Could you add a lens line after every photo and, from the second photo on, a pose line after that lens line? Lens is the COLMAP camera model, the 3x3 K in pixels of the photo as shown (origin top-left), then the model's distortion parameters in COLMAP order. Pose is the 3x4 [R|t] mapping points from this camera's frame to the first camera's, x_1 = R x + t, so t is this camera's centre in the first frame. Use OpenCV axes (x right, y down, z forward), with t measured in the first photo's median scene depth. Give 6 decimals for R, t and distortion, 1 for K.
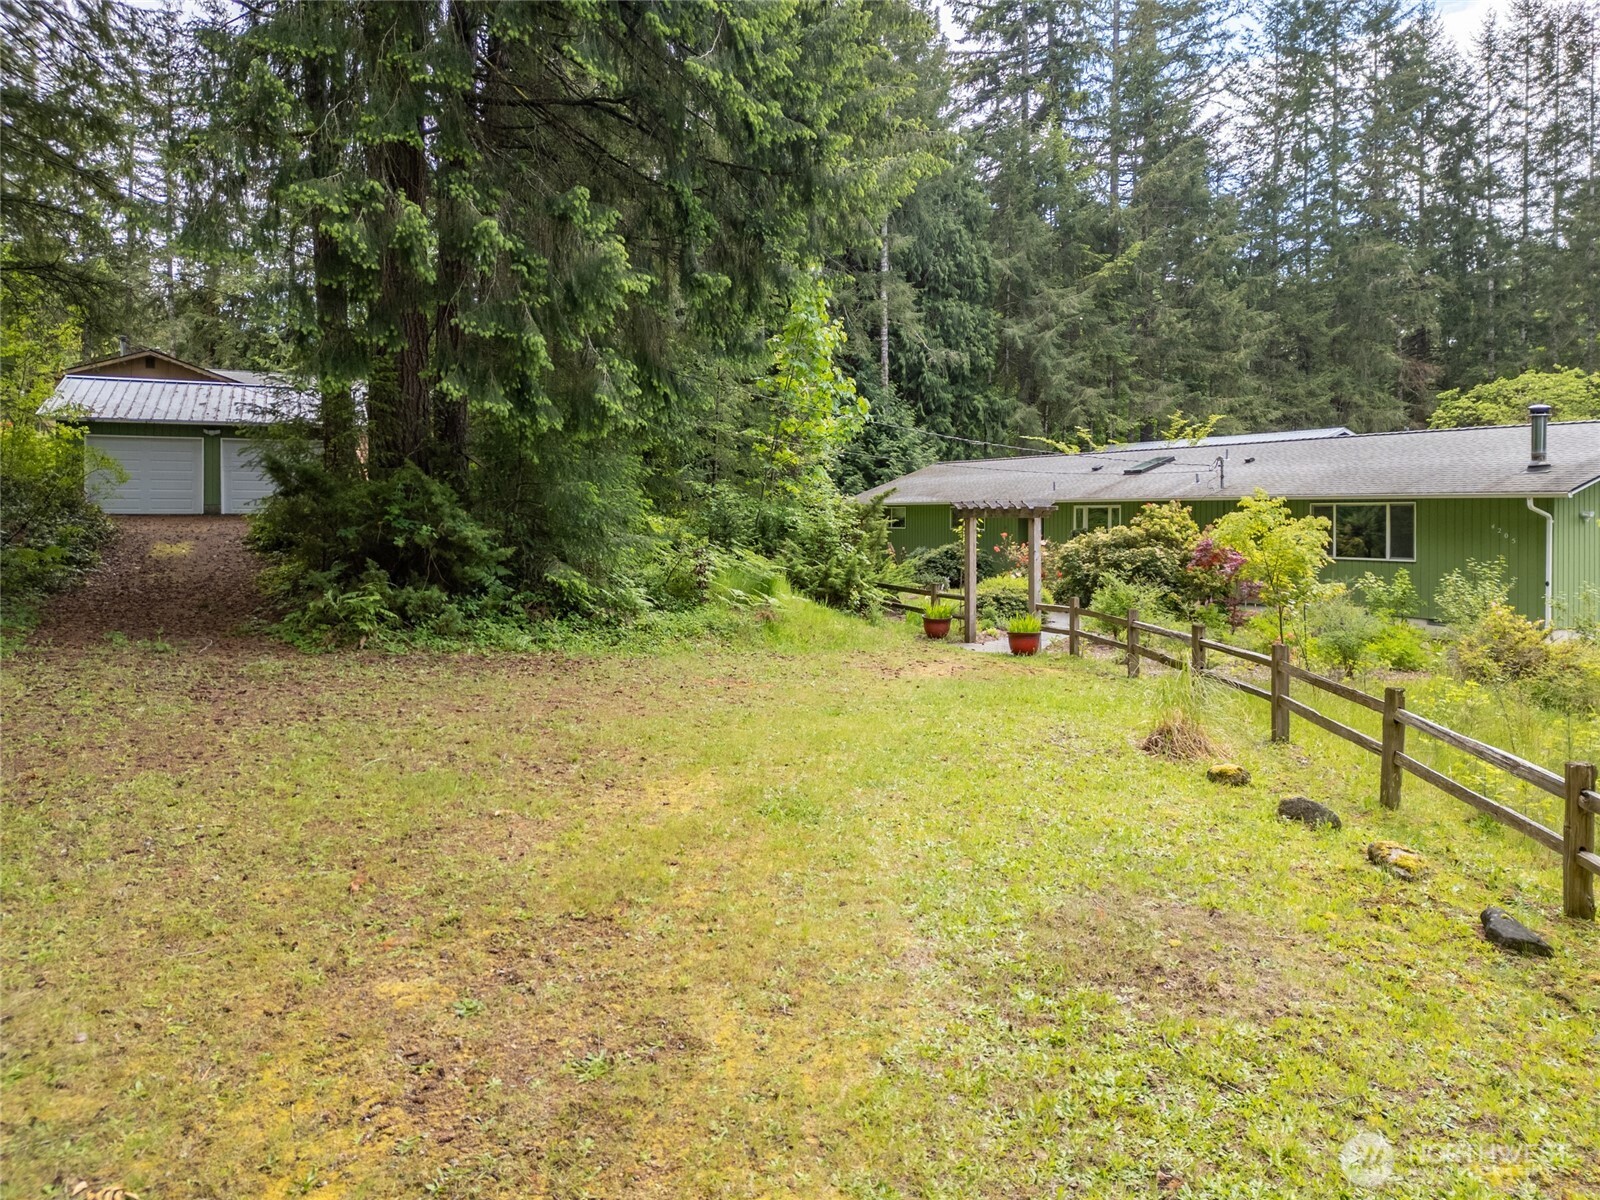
lens RADIAL K [[1157.1, 0, 778.4], [0, 1157.1, 559.8], [0, 0, 1]] dist [-0.000765, -0.005258]
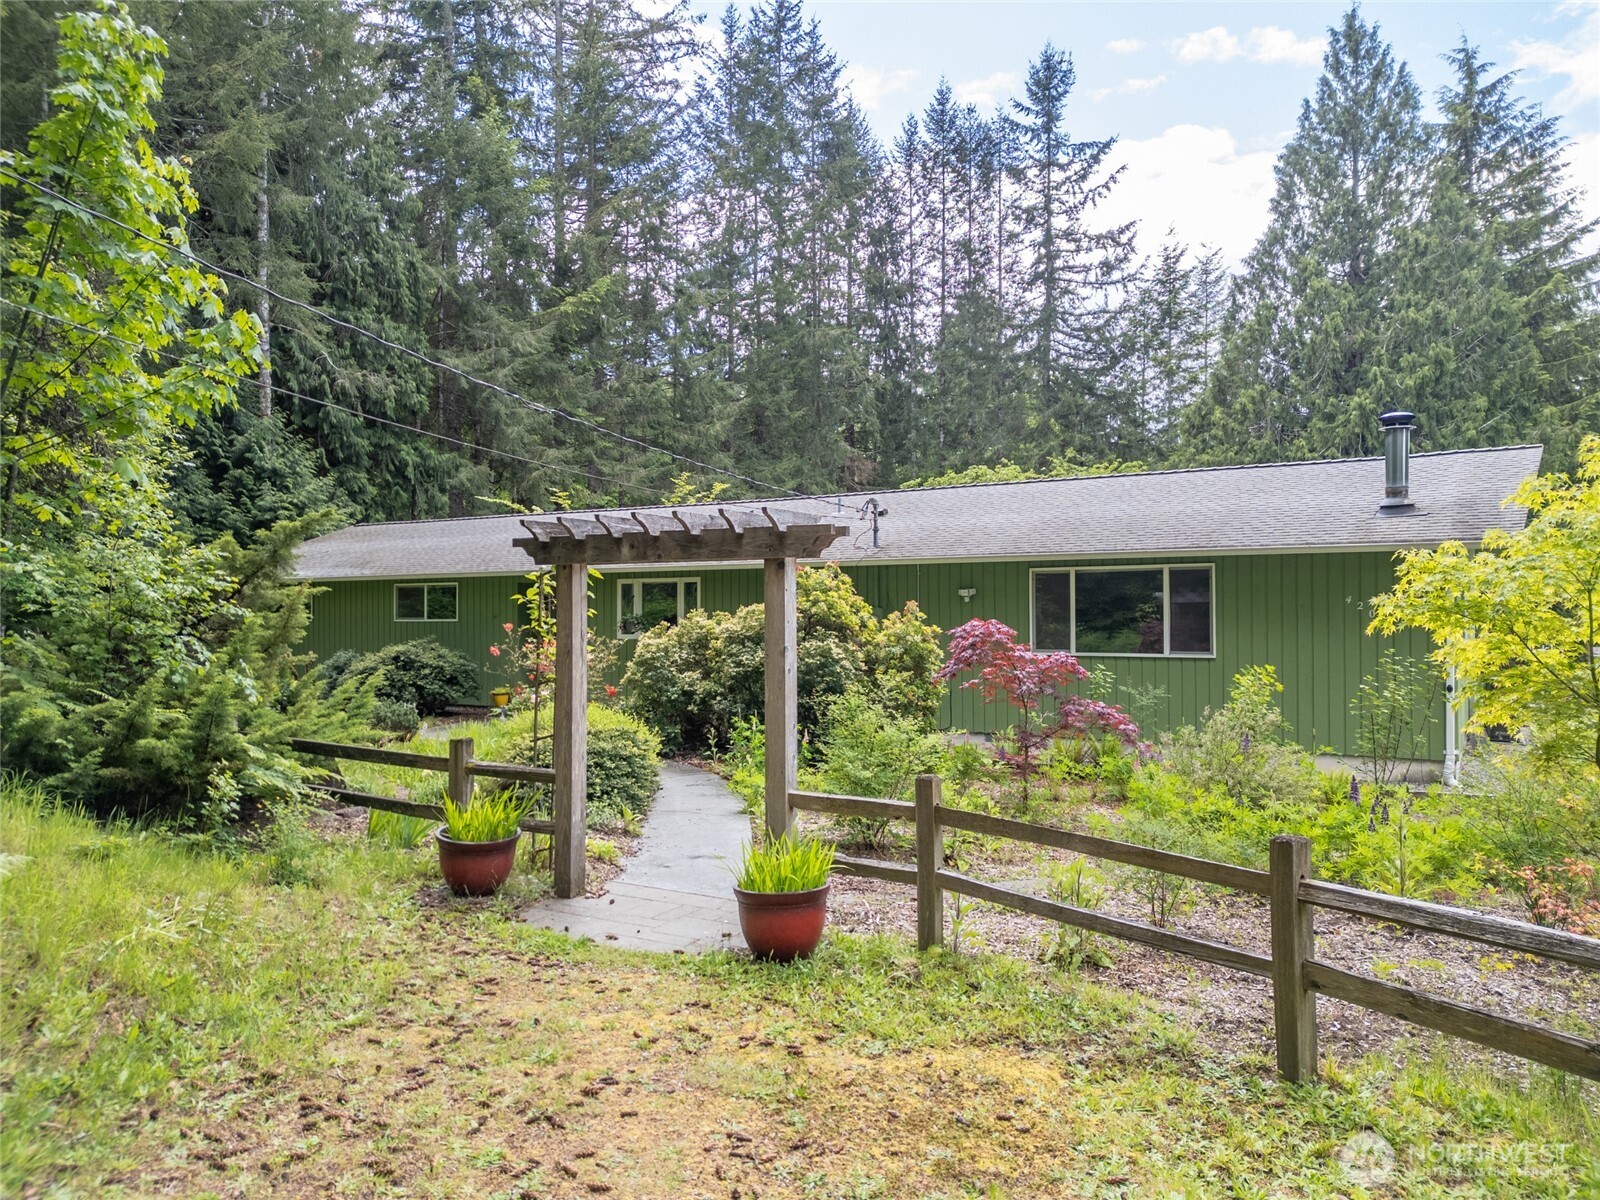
lens RADIAL K [[1118.6, 0, 795.8], [0, 1118.6, 606.1], [0, 0, 1]] dist [0.092476, -0.087994]
pose [[0.858549, 0.003663, 0.512719, 0.016131], [0.022024, 0.998788, -0.044014, -0.001988], [-0.512259, 0.049080, 0.857427, 0.261092]]
